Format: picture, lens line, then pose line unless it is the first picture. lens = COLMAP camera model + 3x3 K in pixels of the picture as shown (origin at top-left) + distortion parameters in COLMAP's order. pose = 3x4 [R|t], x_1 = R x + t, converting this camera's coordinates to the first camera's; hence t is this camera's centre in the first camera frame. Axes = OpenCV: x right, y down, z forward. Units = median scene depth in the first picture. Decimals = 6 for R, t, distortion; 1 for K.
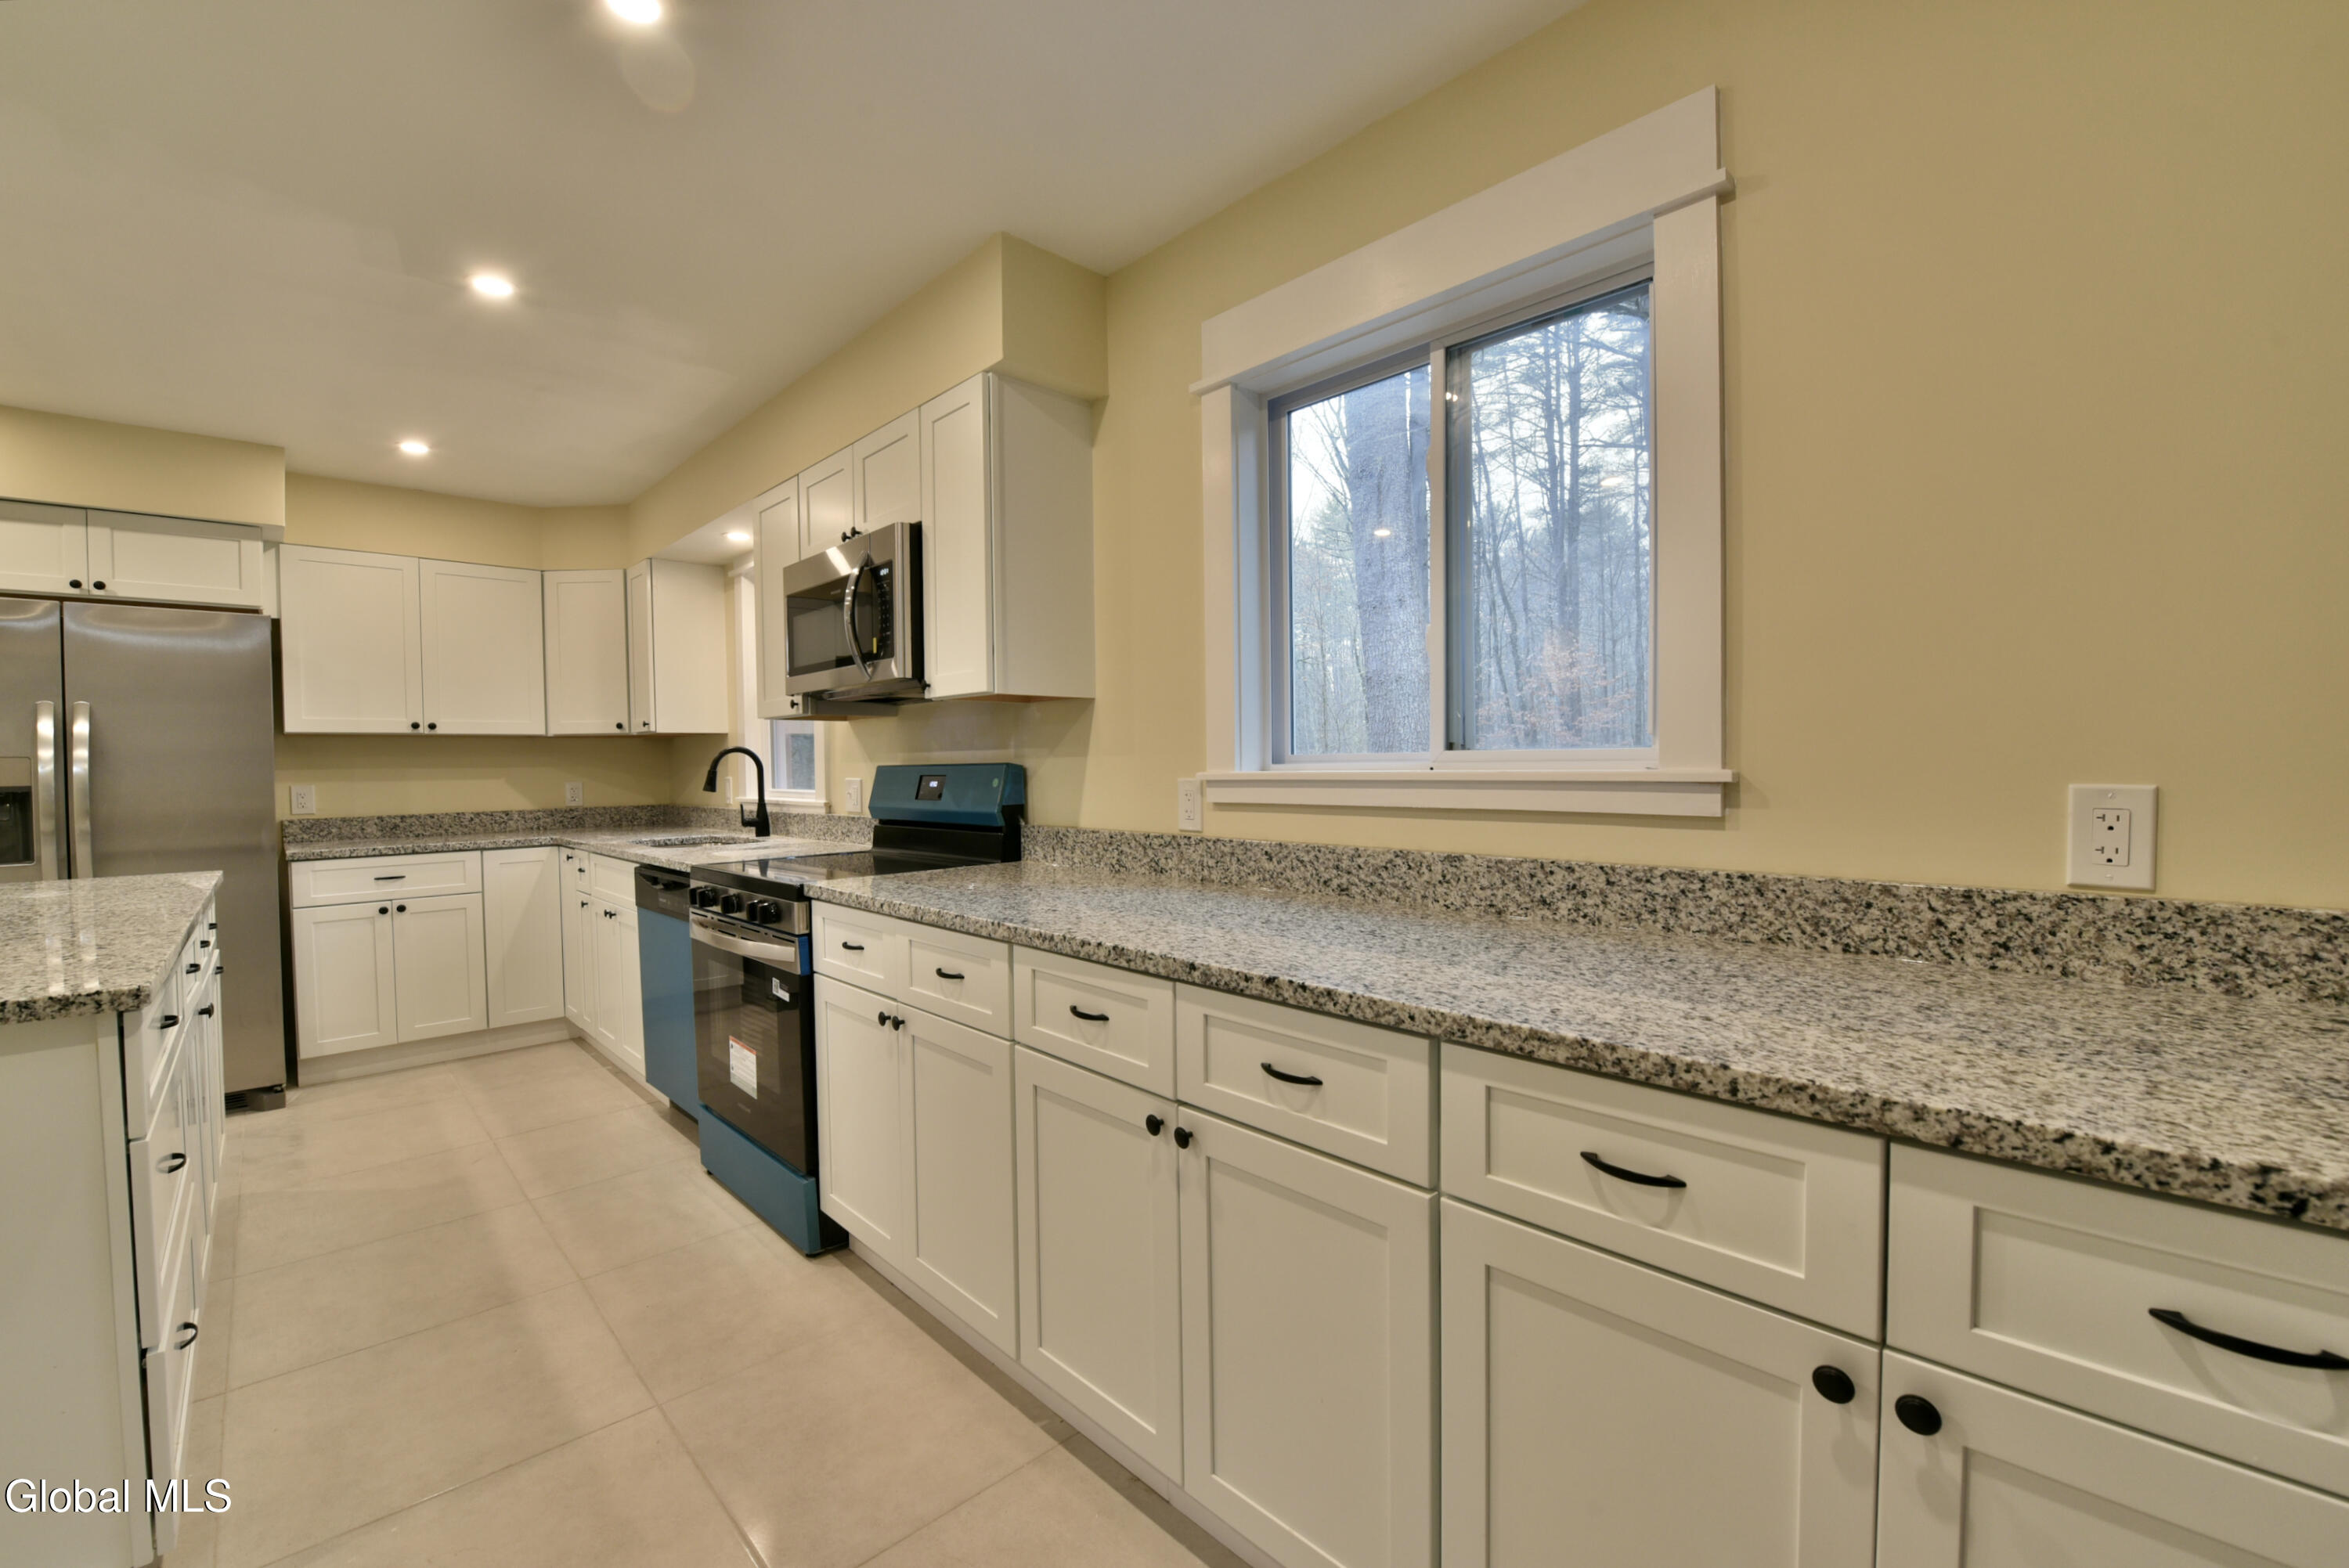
lens RADIAL K [[960.0, 0, 1181.5], [0, 960.0, 786.8], [0, 0, 1]] dist [-0.018787, -0.001106]
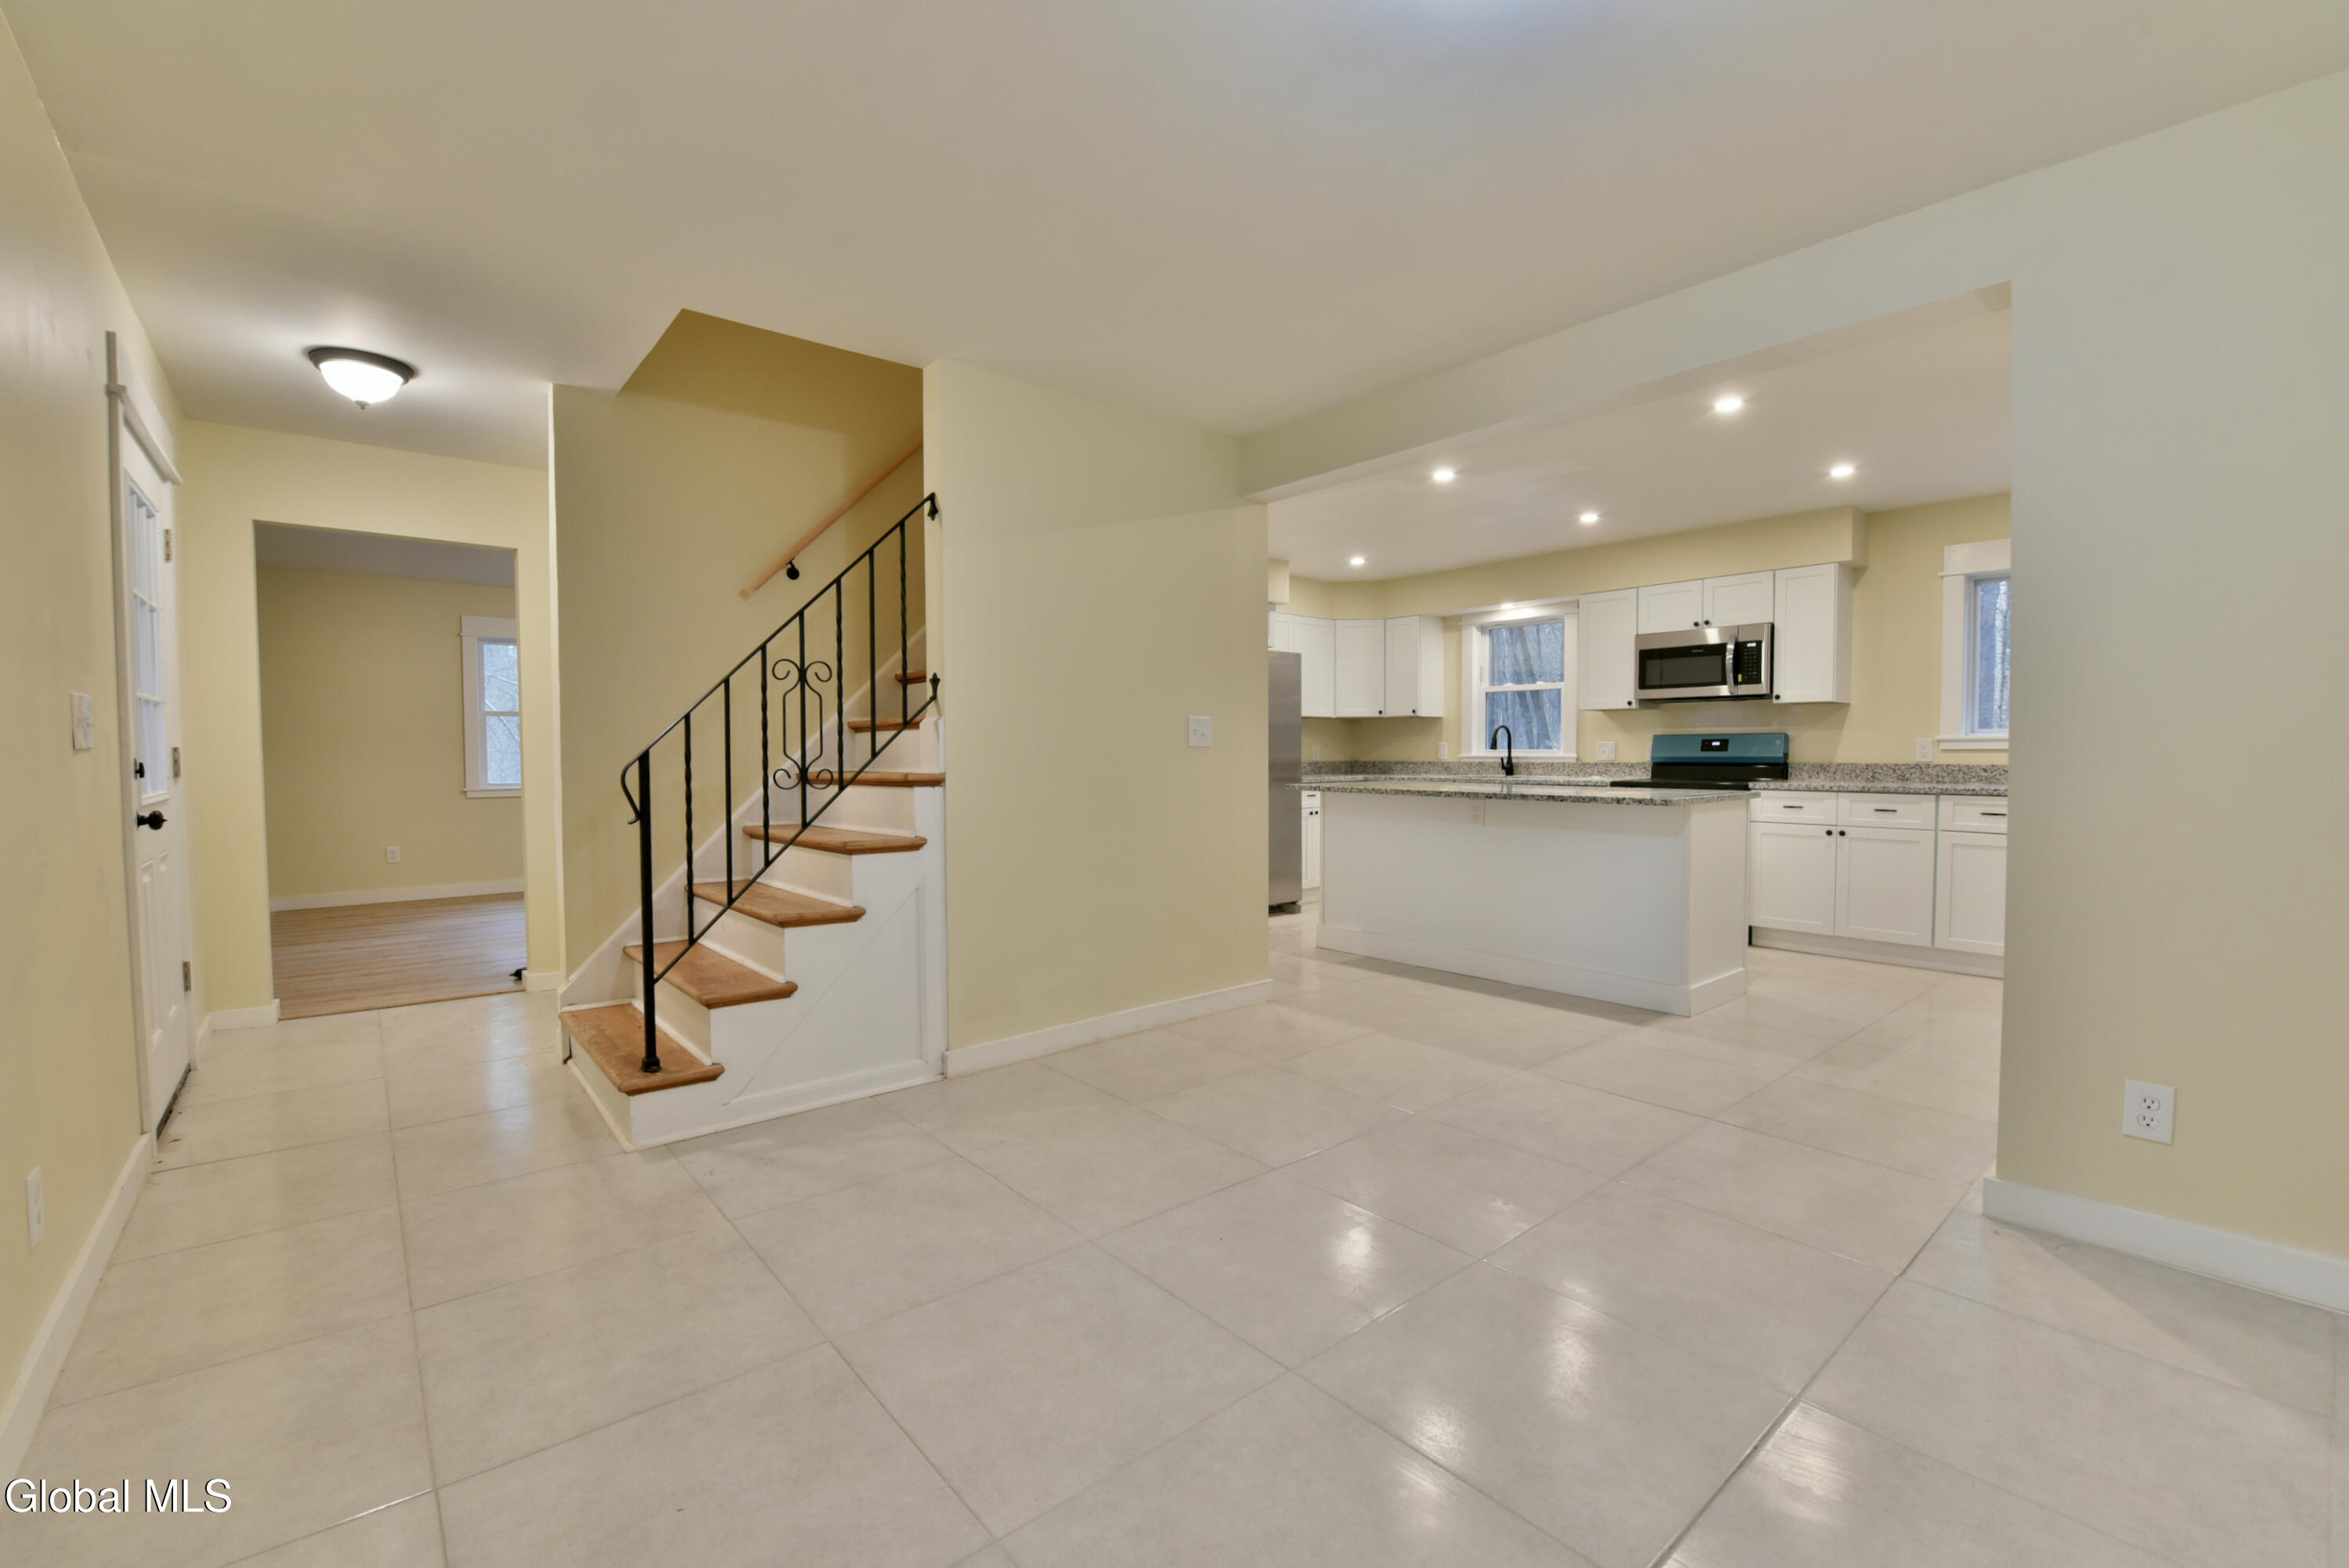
lens RADIAL K [[968.2, 0, 1138.7], [0, 968.2, 785.6], [0, 0, 1]] dist [-0.028736, -0.000239]
pose [[0.995378, 0.013065, -0.095140, -1.200487], [-0.011766, 0.999830, 0.014203, 0.067048], [0.095309, -0.013018, 0.995363, -1.056604]]
